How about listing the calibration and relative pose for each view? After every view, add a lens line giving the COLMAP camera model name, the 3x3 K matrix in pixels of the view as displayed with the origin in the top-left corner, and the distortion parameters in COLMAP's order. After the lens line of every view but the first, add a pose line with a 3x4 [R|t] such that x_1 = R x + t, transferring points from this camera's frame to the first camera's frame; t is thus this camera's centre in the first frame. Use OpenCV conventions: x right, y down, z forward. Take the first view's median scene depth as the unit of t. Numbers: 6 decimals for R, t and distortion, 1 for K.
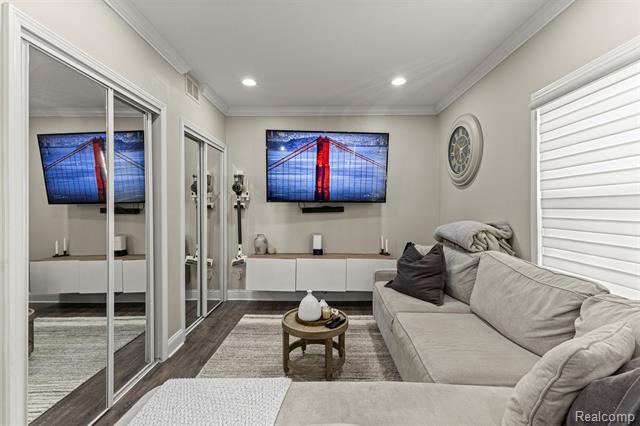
lens RADIAL K [[284.0, 0, 320.1], [0, 284.0, 210.2], [0, 0, 1]] dist [0.019615, -0.001126]
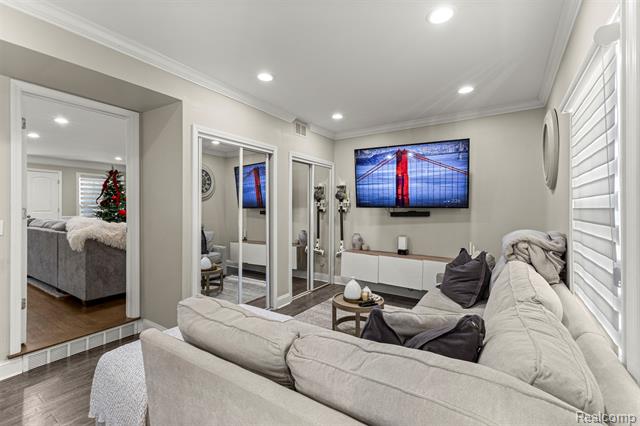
lens RADIAL K [[284.0, 0, 319.2], [0, 284.0, 209.6], [0, 0, 1]] dist [0.019615, -0.001126]
pose [[0.838156, 0.006564, -0.545391, 0.360367], [-0.008735, 0.999961, -0.001390, -0.017128], [0.545360, 0.005929, 0.838181, -0.125278]]
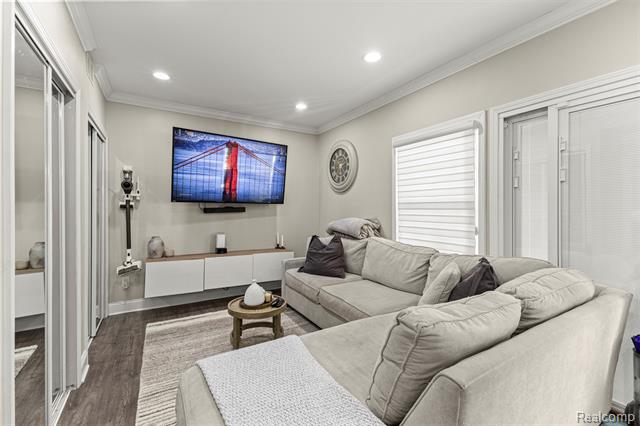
lens RADIAL K [[284.0, 0, 321.3], [0, 284.0, 209.4], [0, 0, 1]] dist [0.019615, -0.001126]
pose [[0.847075, 0.000518, 0.531474, -0.279324], [0.001548, 0.999993, -0.003443, 0.000566], [-0.531472, 0.003739, 0.847068, -0.083079]]
